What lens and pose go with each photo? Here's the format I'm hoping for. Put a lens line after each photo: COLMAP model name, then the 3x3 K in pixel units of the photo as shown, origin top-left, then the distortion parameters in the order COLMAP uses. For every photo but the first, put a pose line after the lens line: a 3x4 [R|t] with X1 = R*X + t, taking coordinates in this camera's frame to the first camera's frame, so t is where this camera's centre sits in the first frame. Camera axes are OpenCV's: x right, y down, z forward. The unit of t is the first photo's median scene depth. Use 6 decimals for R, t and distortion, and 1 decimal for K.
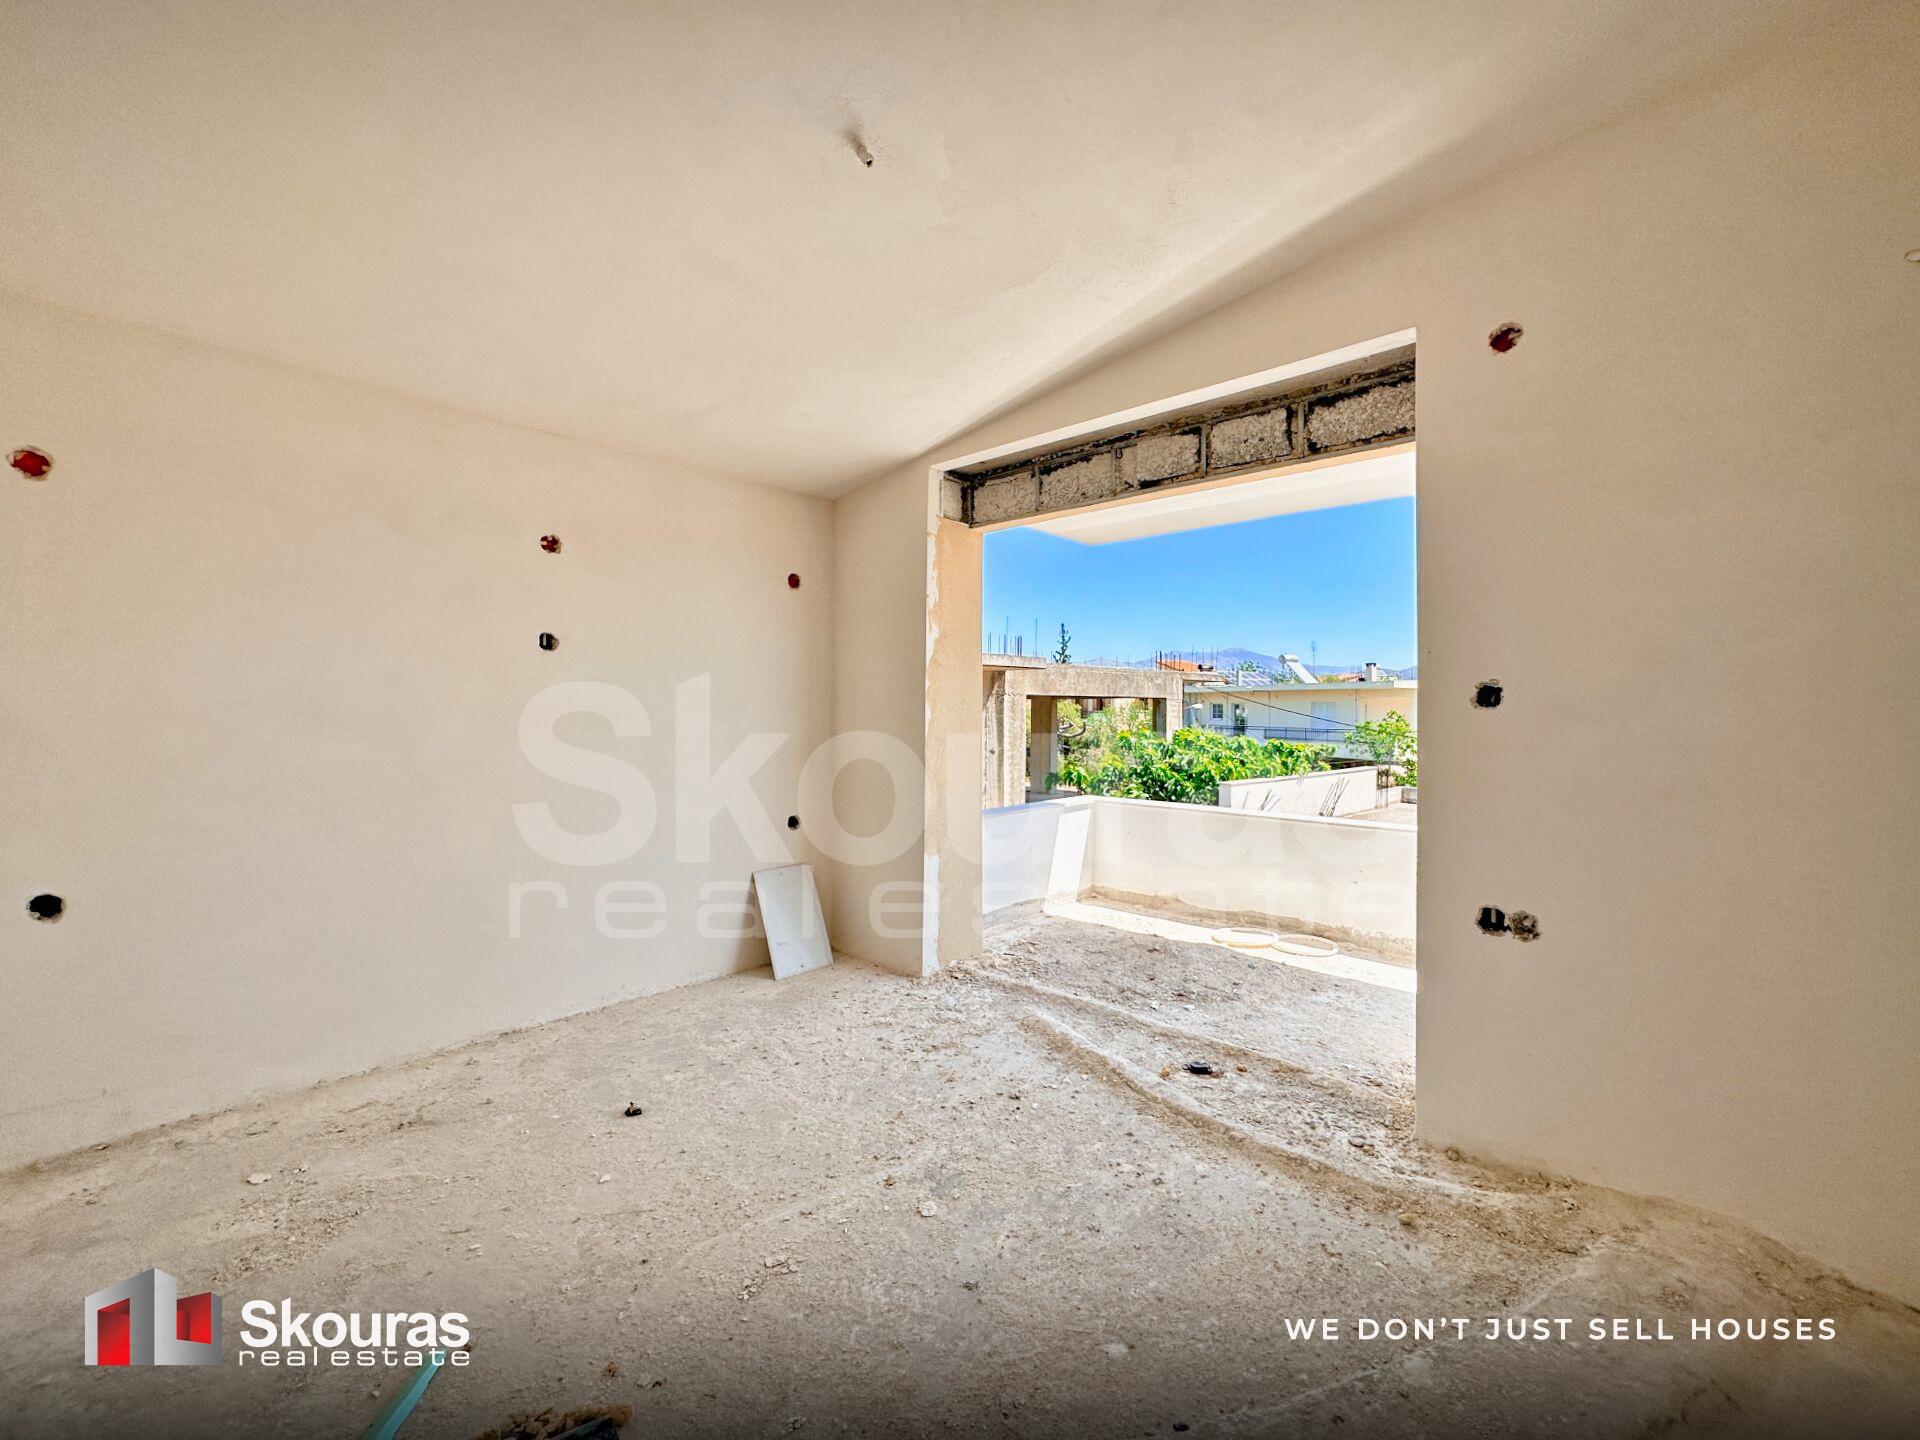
lens RADIAL K [[771.7, 0, 957.0], [0, 771.7, 712.8], [0, 0, 1]] dist [-0.002211, -0.000075]
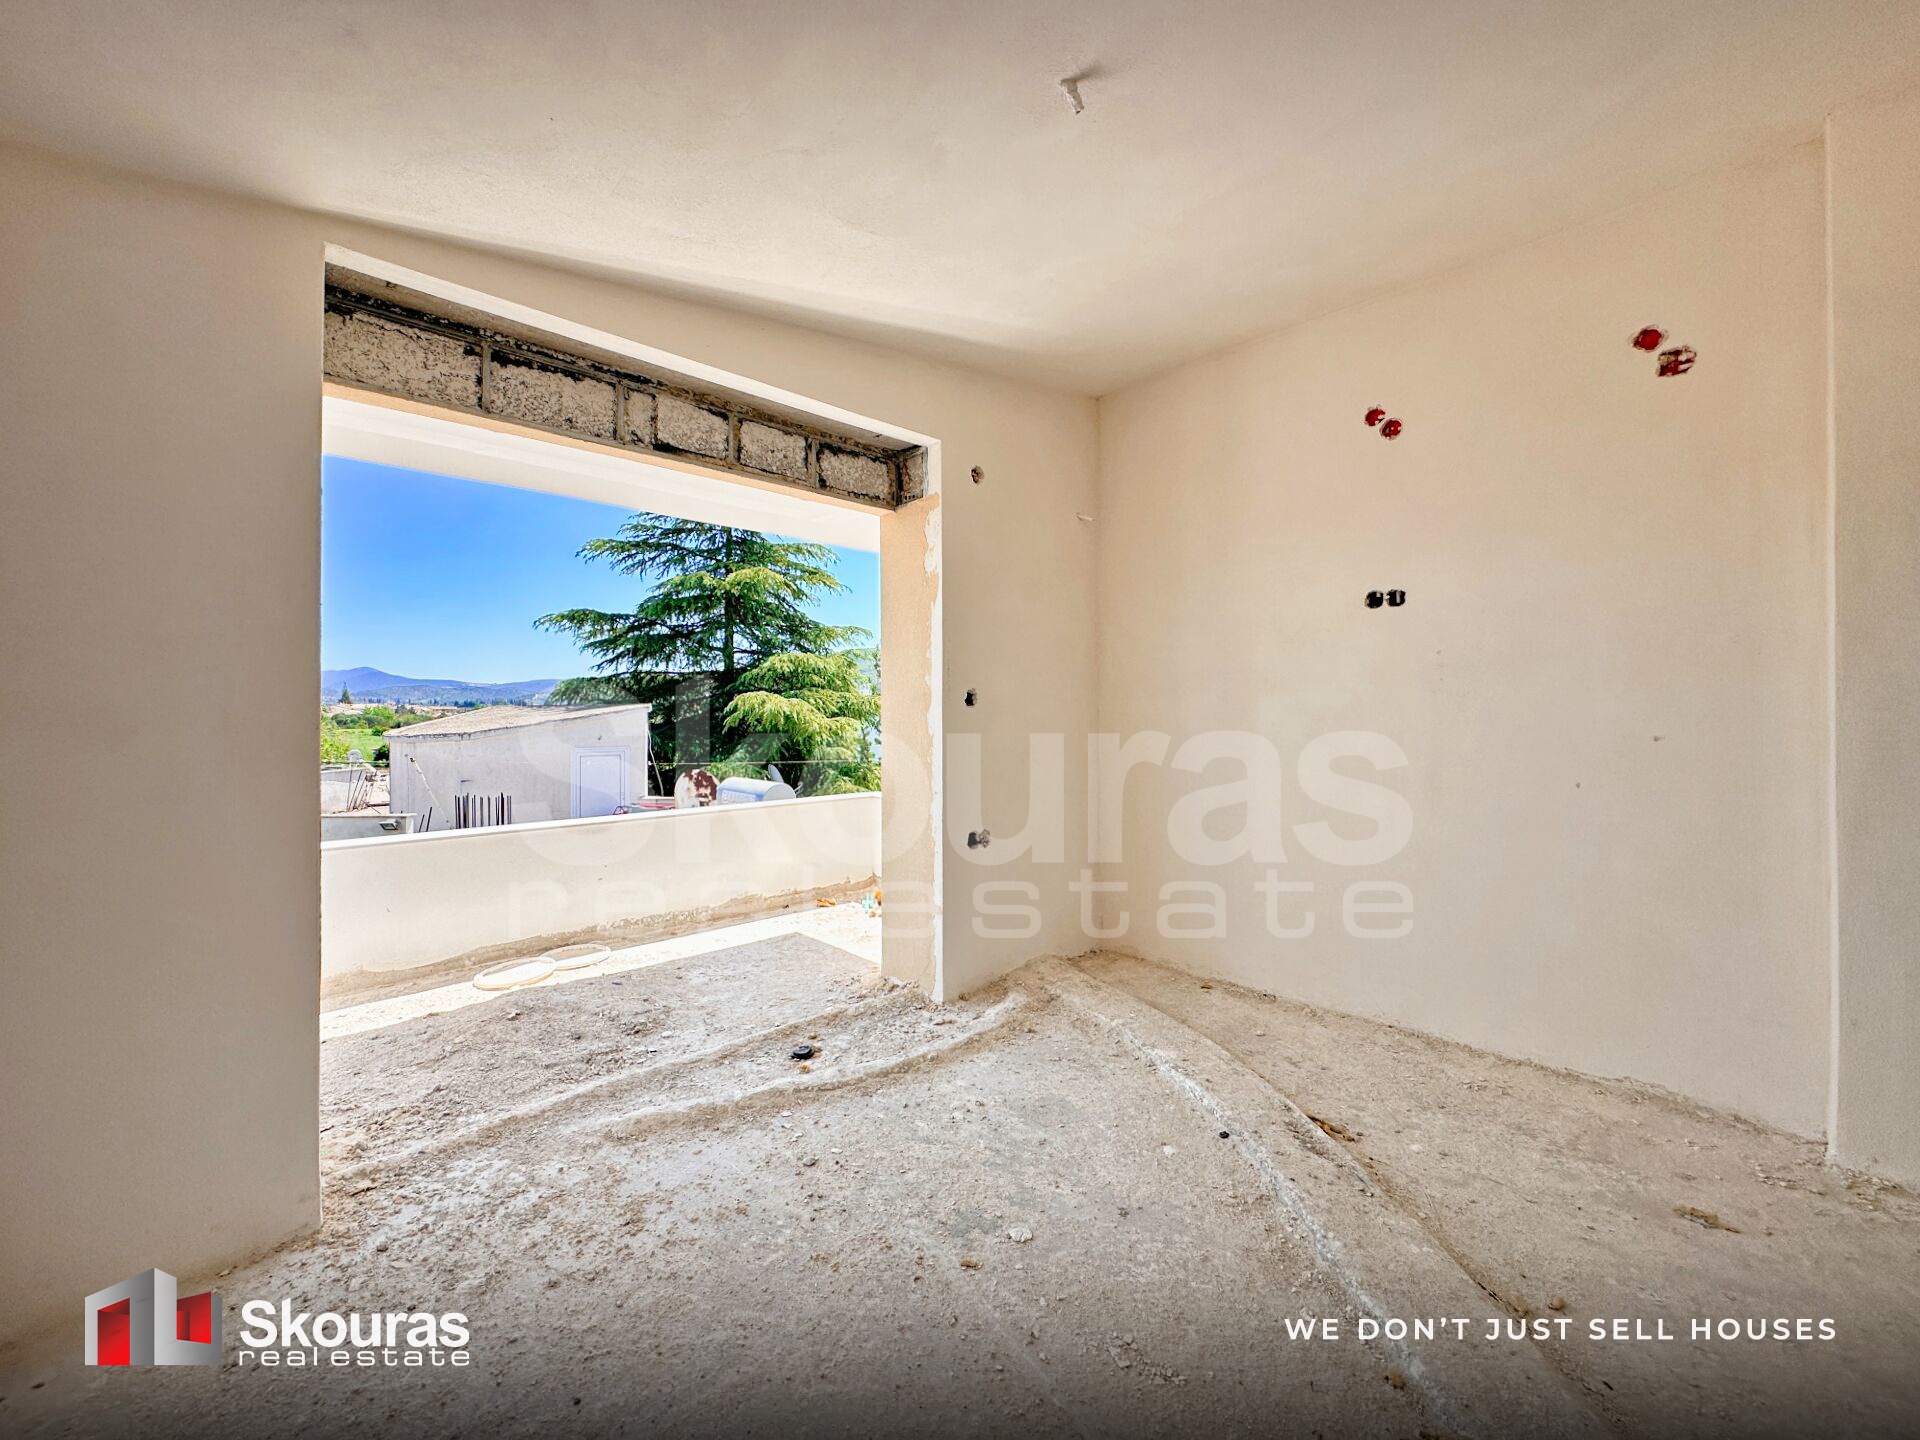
lens RADIAL K [[771.7, 0, 957.0], [0, 771.7, 712.8], [0, 0, 1]] dist [-0.002211, -0.000075]
pose [[0.077528, -0.011034, 0.996929, -0.615682], [0.005870, 0.999926, 0.010611, -0.005746], [-0.996973, 0.005029, 0.077587, 0.627176]]
